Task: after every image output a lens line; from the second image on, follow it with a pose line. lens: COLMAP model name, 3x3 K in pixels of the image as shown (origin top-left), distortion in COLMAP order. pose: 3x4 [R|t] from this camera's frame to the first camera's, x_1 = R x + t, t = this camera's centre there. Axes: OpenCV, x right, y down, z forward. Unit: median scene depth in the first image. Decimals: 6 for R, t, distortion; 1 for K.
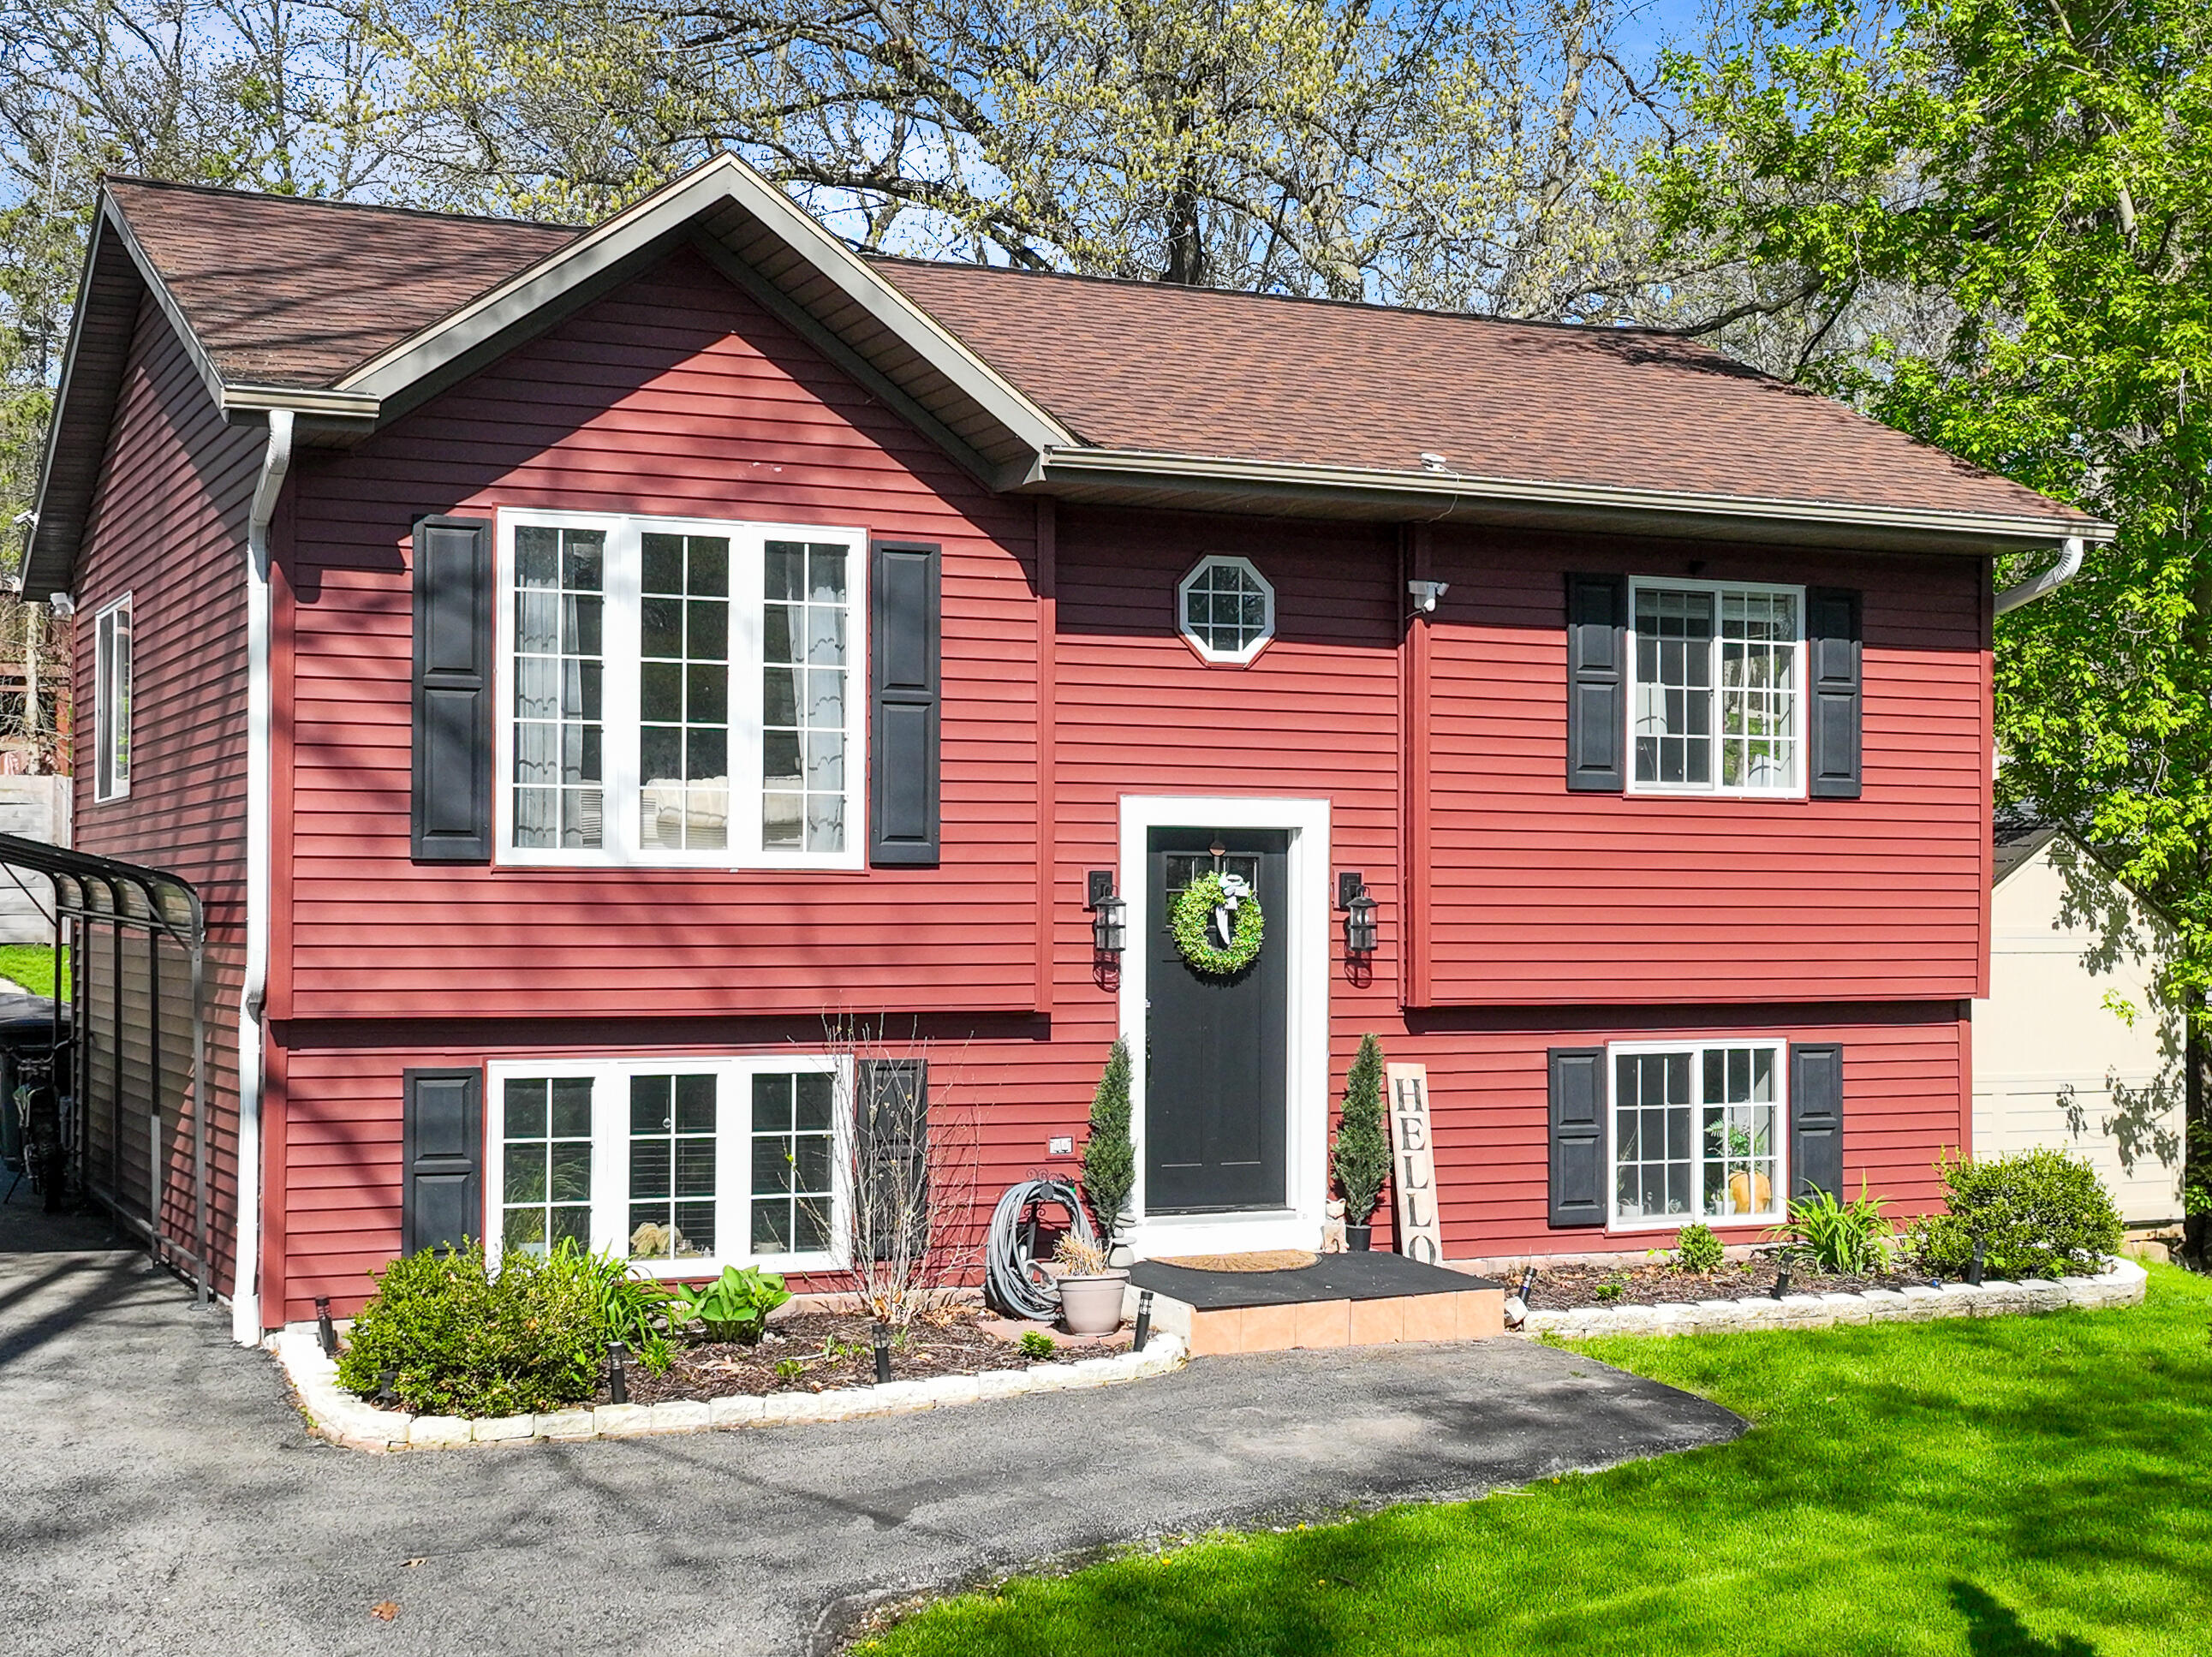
lens RADIAL K [[3056.8, 0, 1106.0], [0, 3056.8, 828.5], [0, 0, 1]] dist [-0.004247, -0.013188]
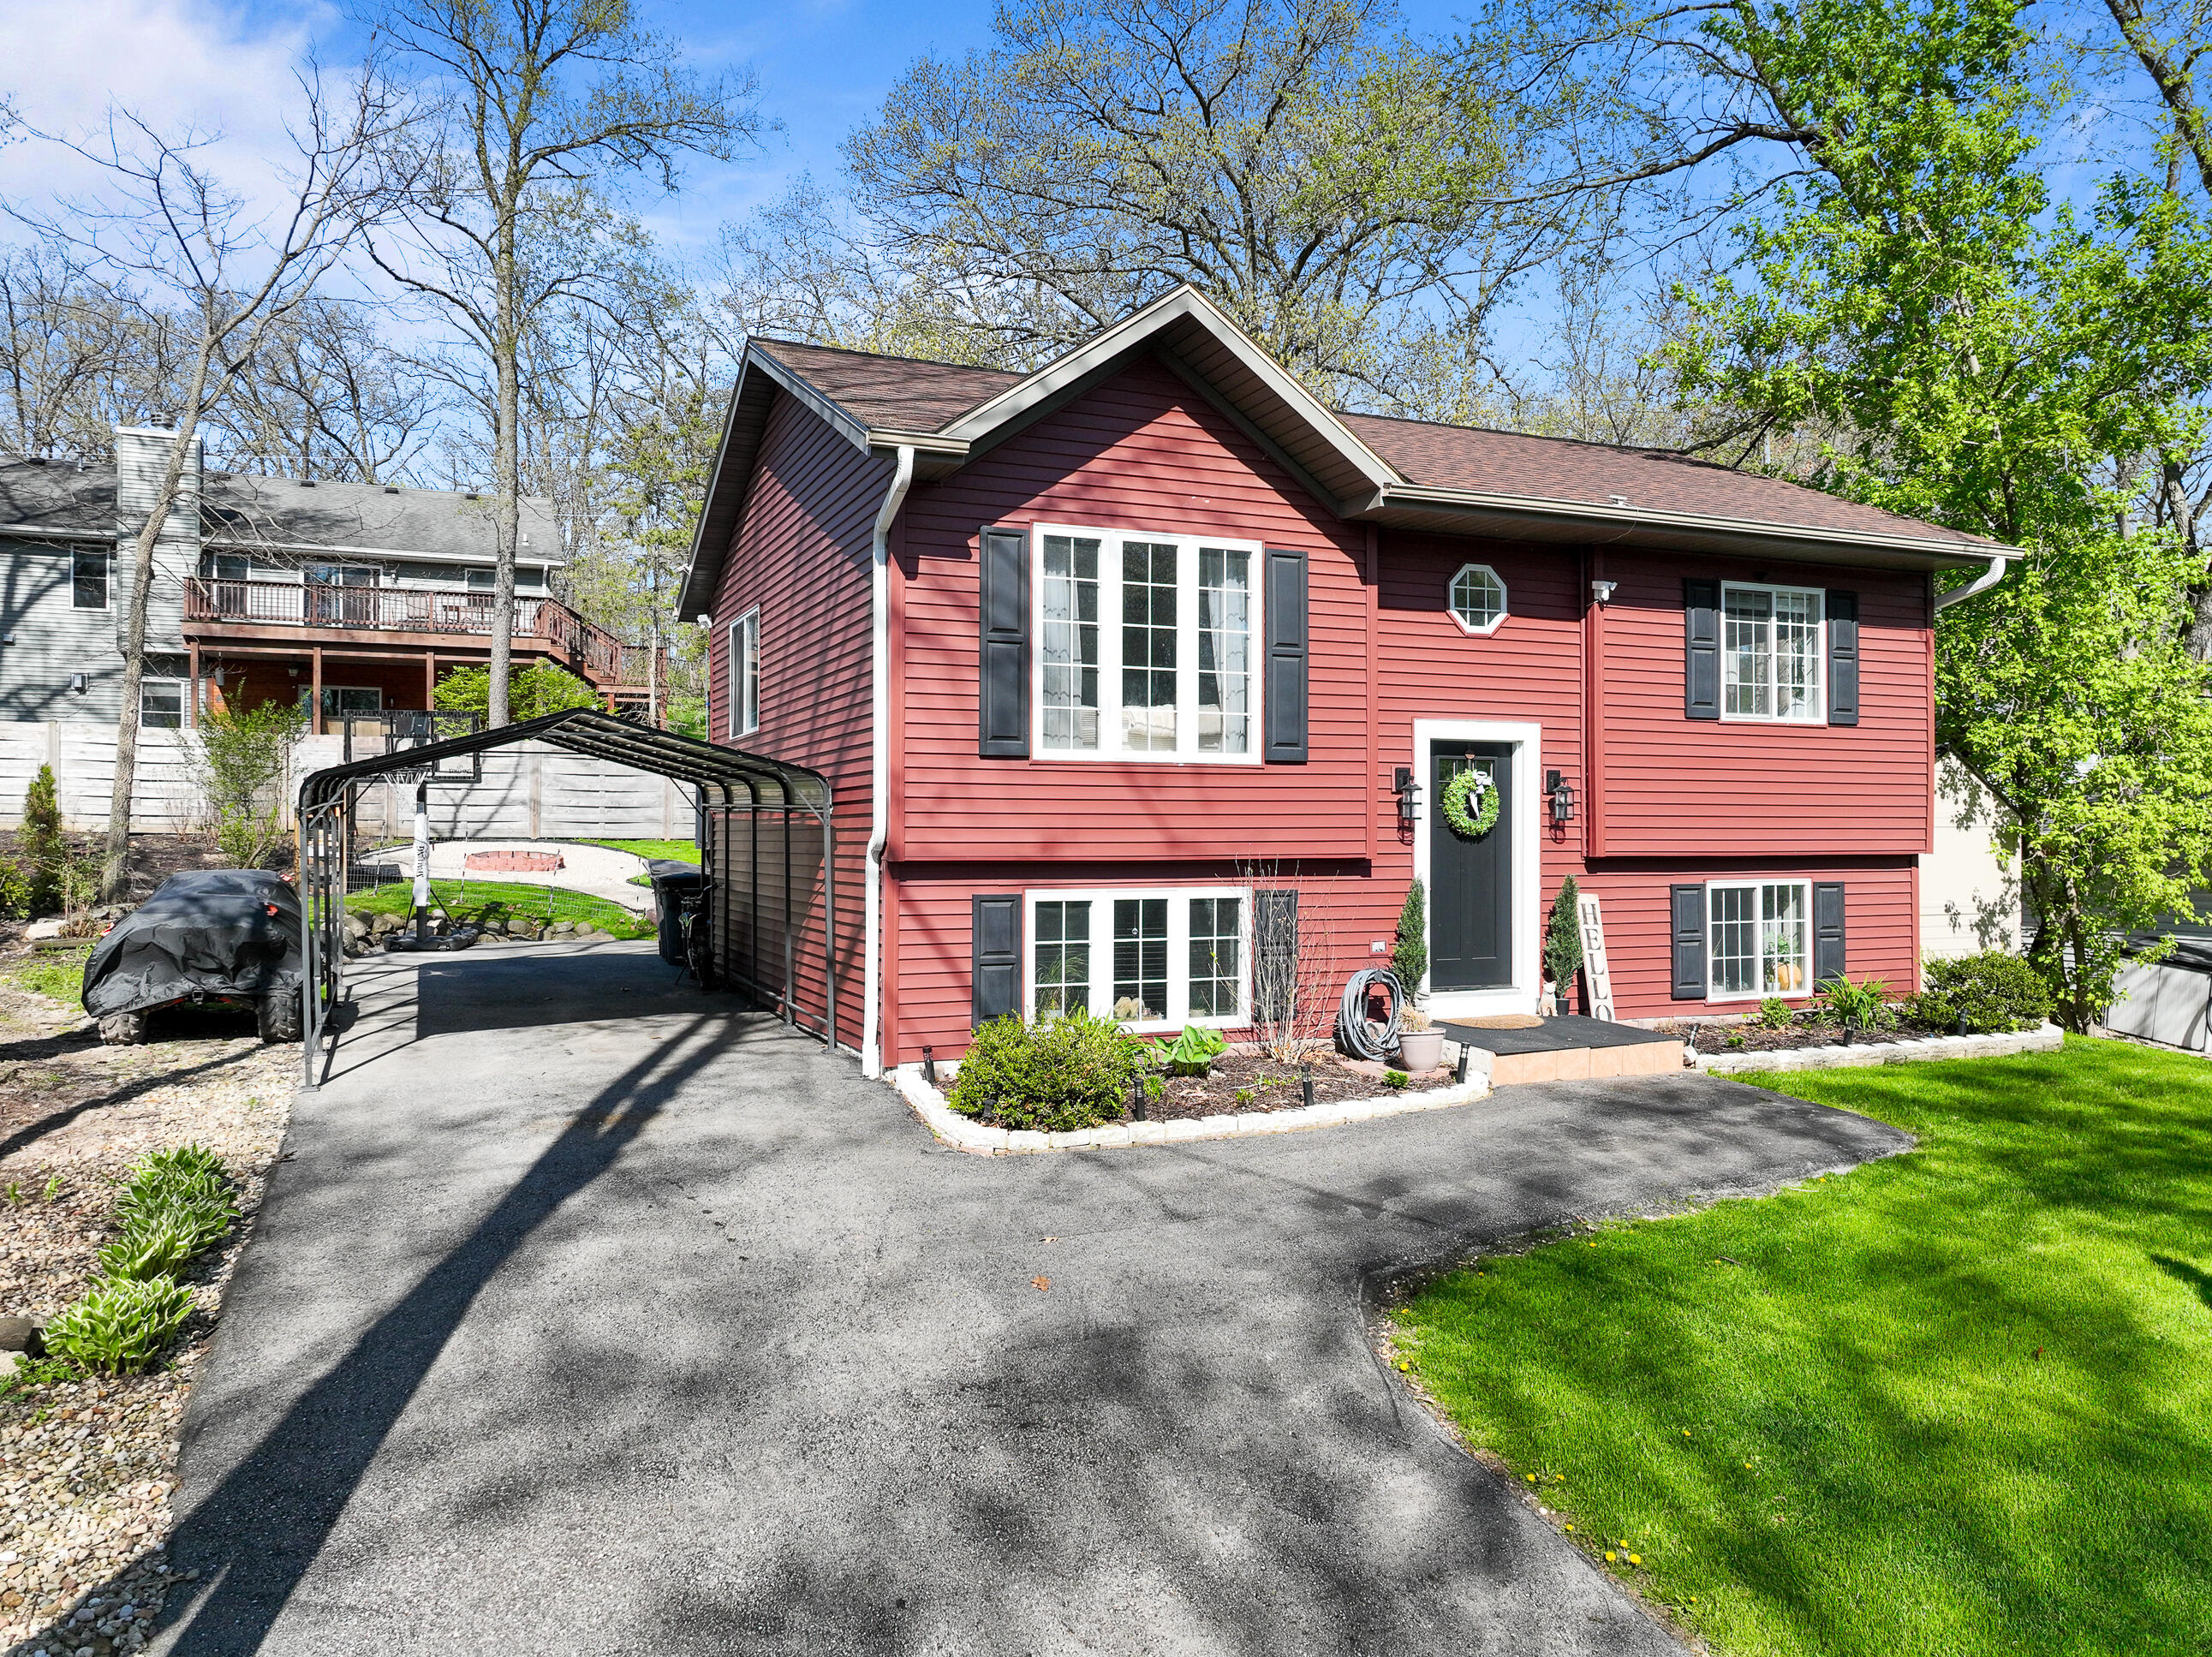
lens RADIAL K [[1586.9, 0, 1109.1], [0, 1586.9, 781.8], [0, 0, 1]] dist [-0.005633, -0.003344]
pose [[0.999211, -0.004797, -0.039416, -0.122106], [0.004605, 0.999977, -0.004958, 0.025129], [0.039439, 0.004773, 0.999211, 0.203606]]
